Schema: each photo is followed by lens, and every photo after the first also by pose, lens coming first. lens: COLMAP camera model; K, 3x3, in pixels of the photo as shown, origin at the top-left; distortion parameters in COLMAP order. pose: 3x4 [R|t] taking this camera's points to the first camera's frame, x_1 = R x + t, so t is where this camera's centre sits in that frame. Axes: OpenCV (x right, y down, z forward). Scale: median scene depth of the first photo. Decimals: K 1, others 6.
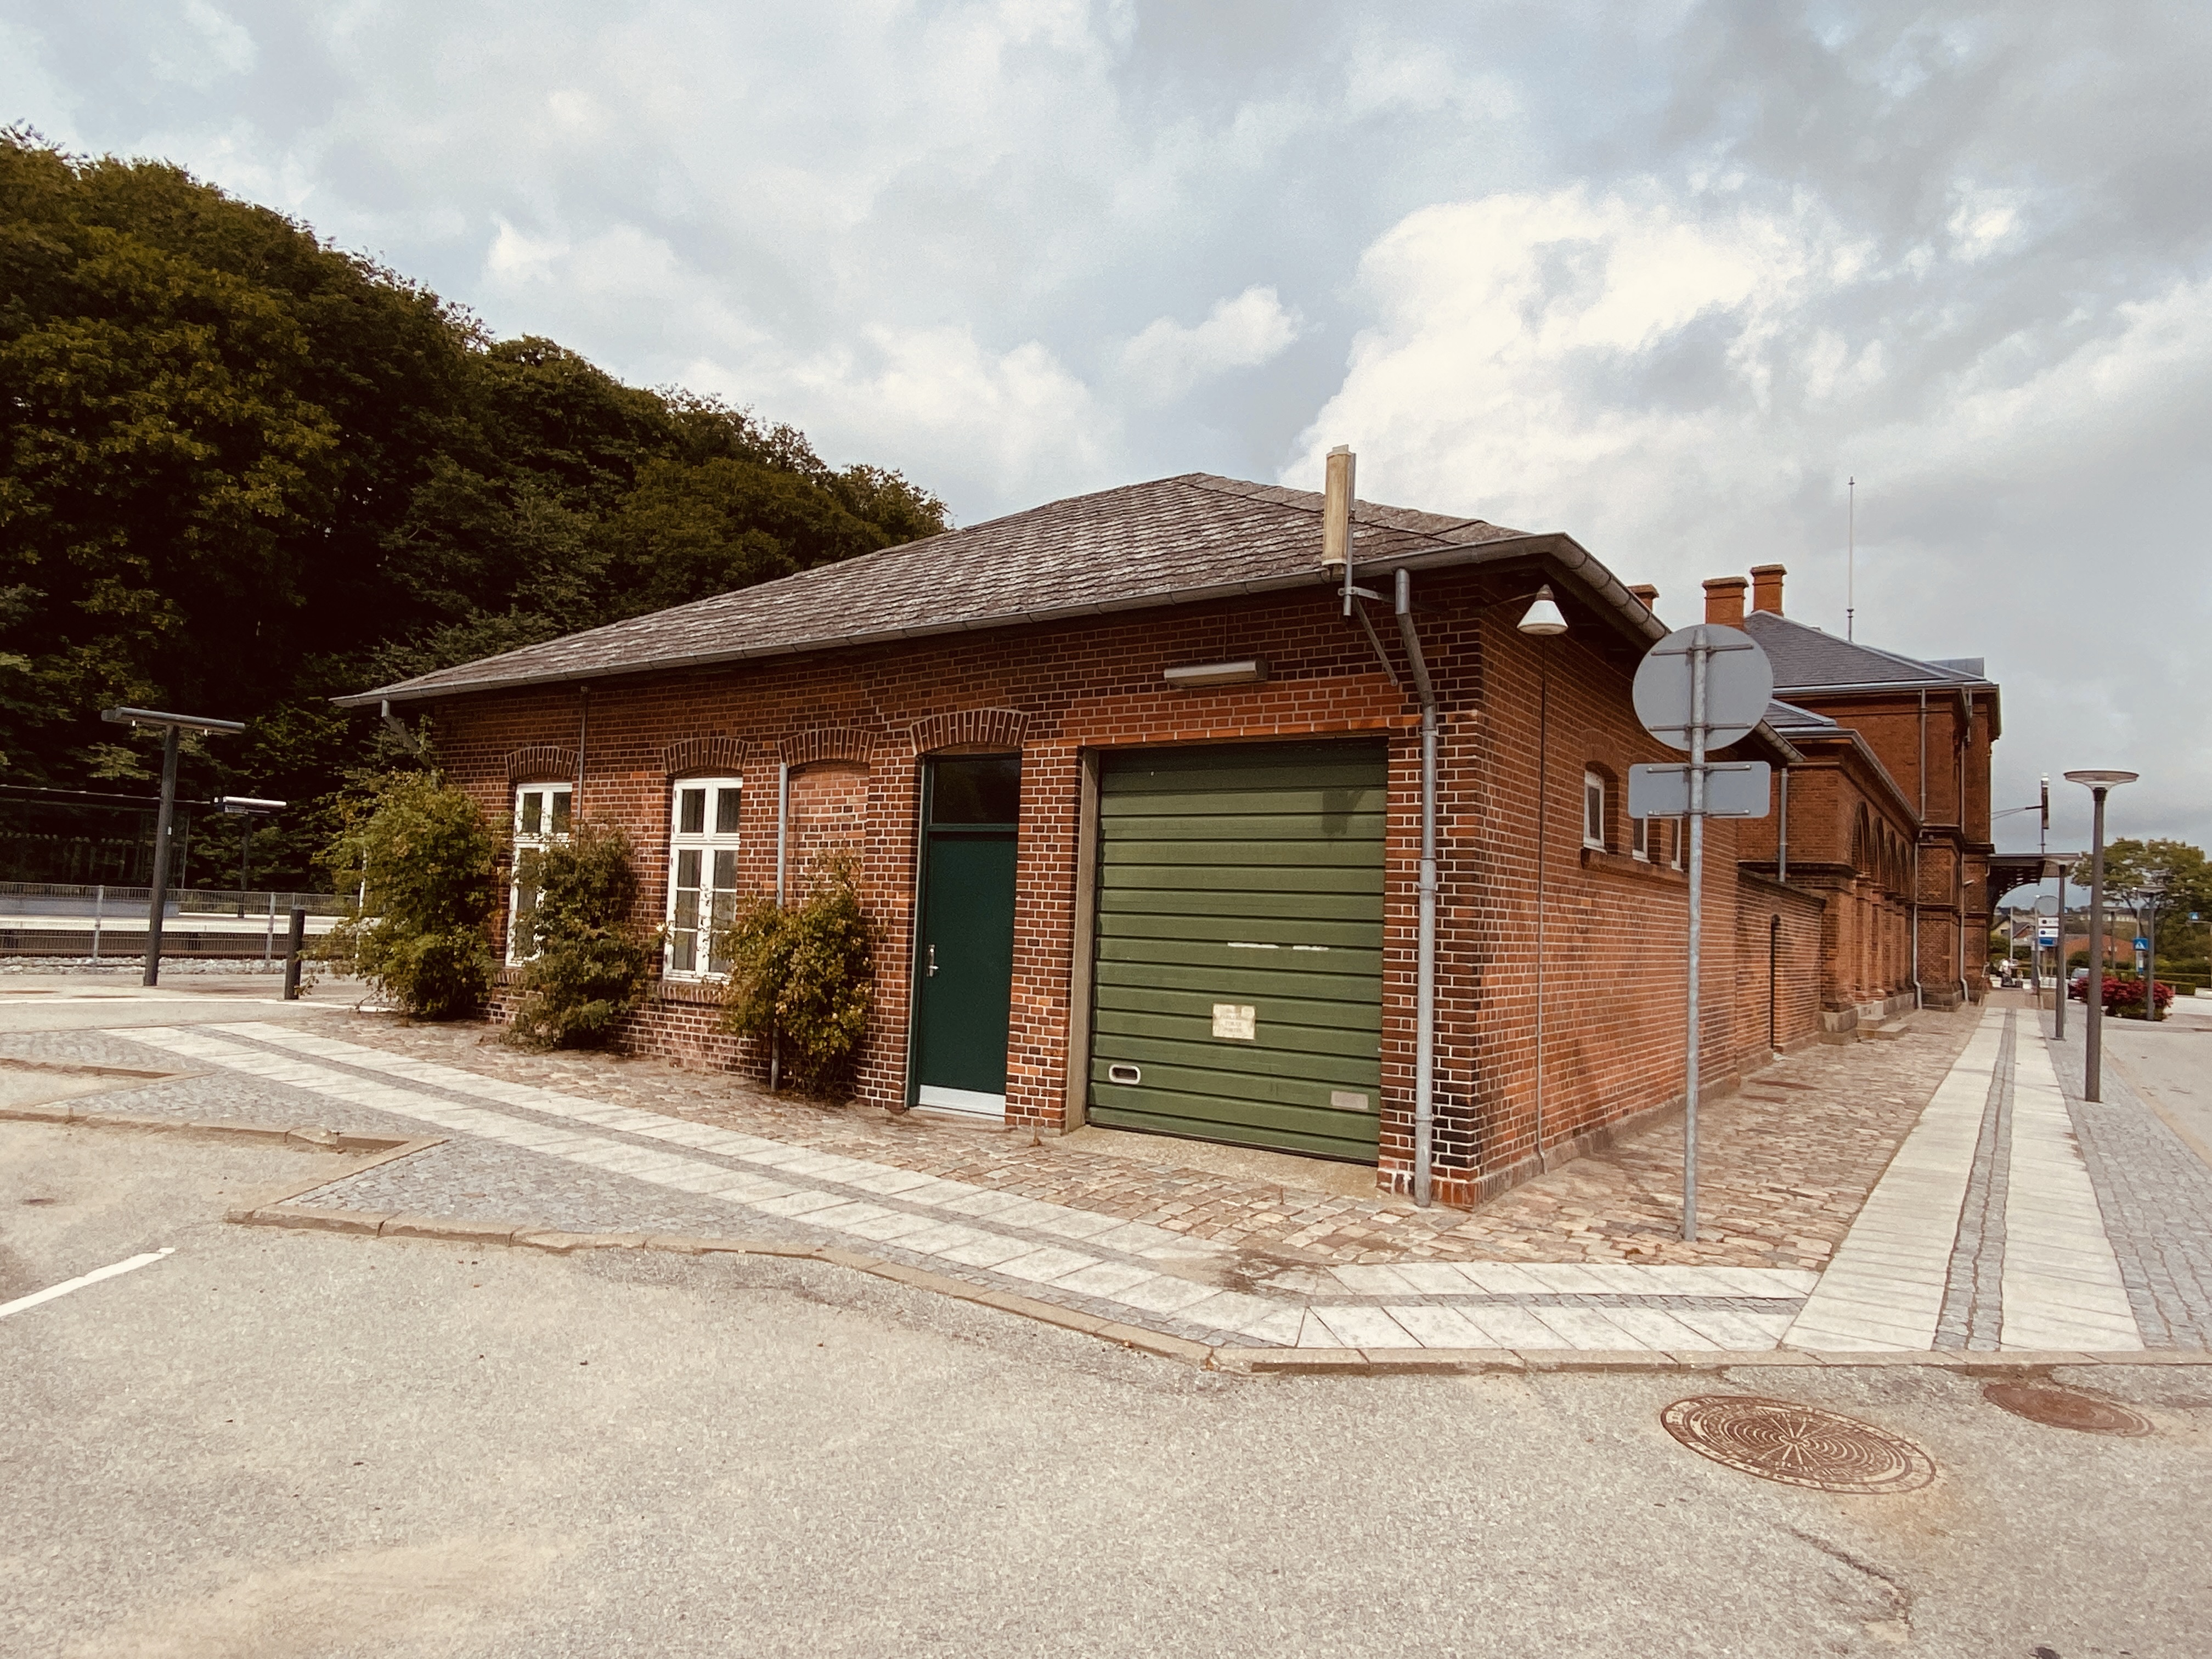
lens RADIAL K [[1354.8, 0, 1100.4], [0, 1354.8, 828.7], [0, 0, 1]] dist [0.030315, -0.021550]
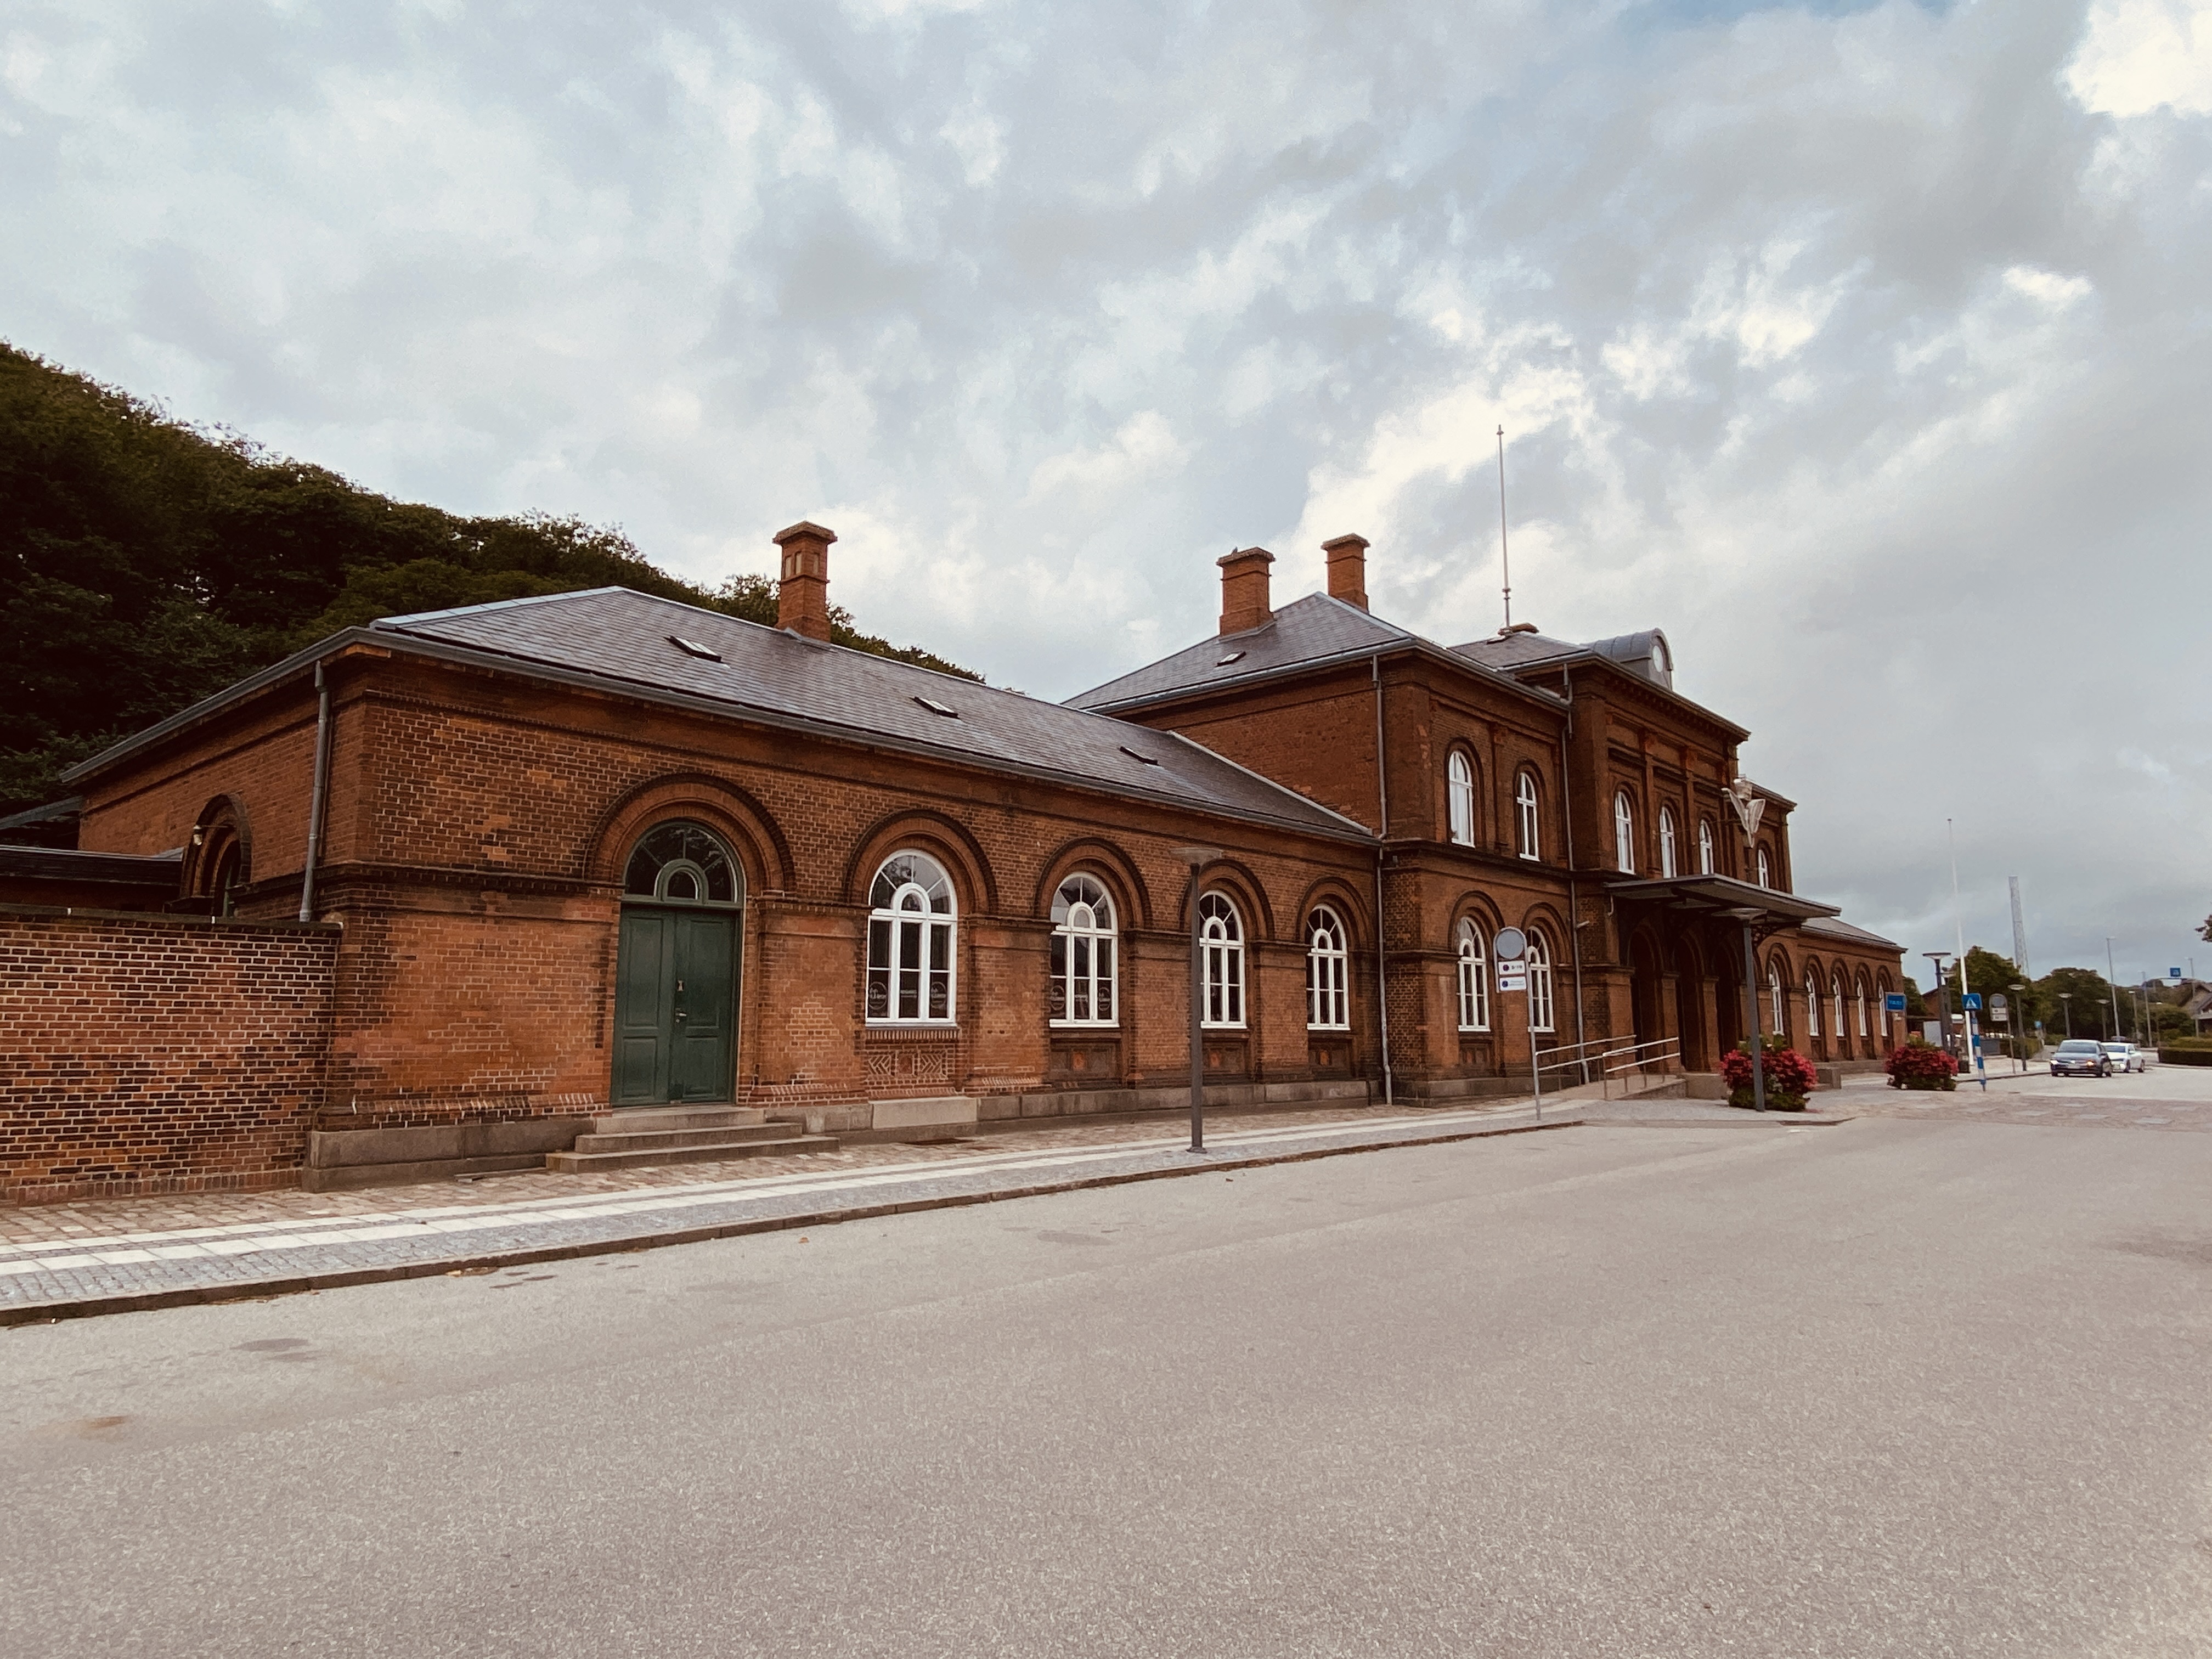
lens RADIAL K [[1354.8, 0, 1094.4], [0, 1354.8, 829.5], [0, 0, 1]] dist [0.030315, -0.021550]
pose [[0.990207, -0.066928, -0.122518, 0.446175], [0.055667, 0.994096, -0.093135, 0.039541], [0.128028, 0.085403, 0.988087, 0.233111]]
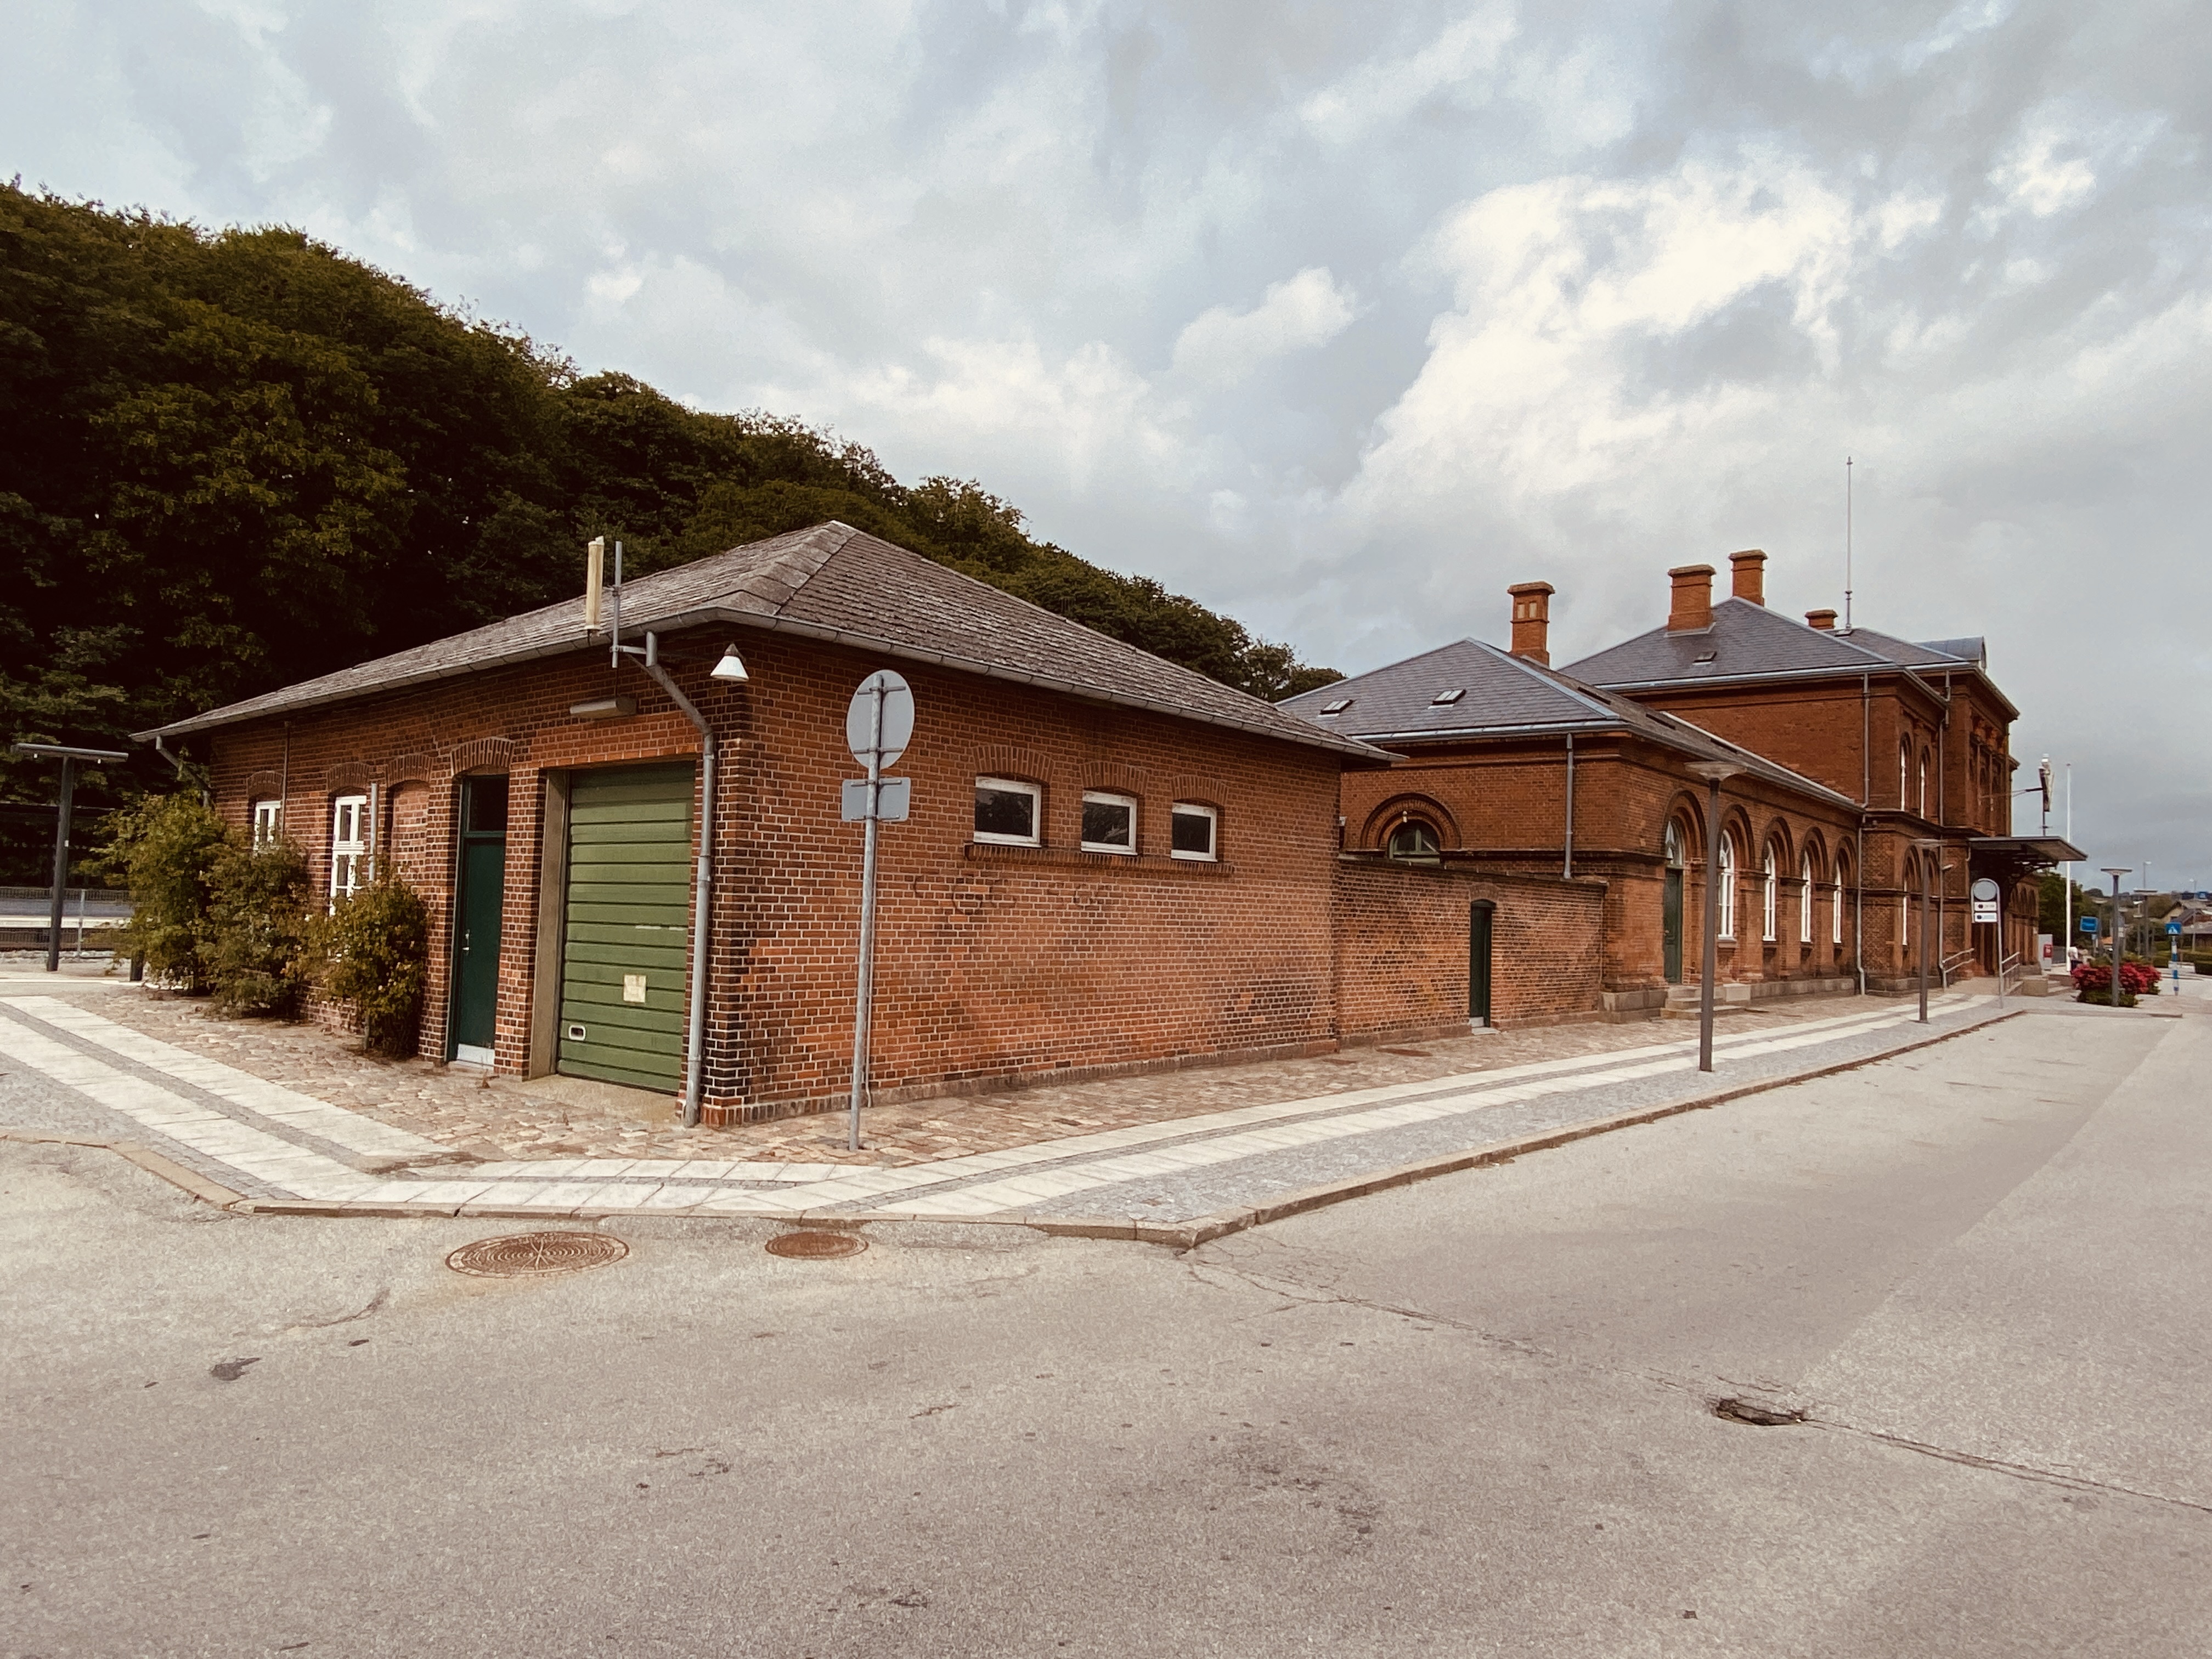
lens RADIAL K [[1354.8, 0, 1103.5], [0, 1354.8, 828.6], [0, 0, 1]] dist [0.030315, -0.021550]
pose [[0.994612, -0.015183, -0.102550, 0.125976], [0.015469, 0.999878, 0.001999, -0.000006], [0.102507, -0.003574, 0.994726, -0.037037]]
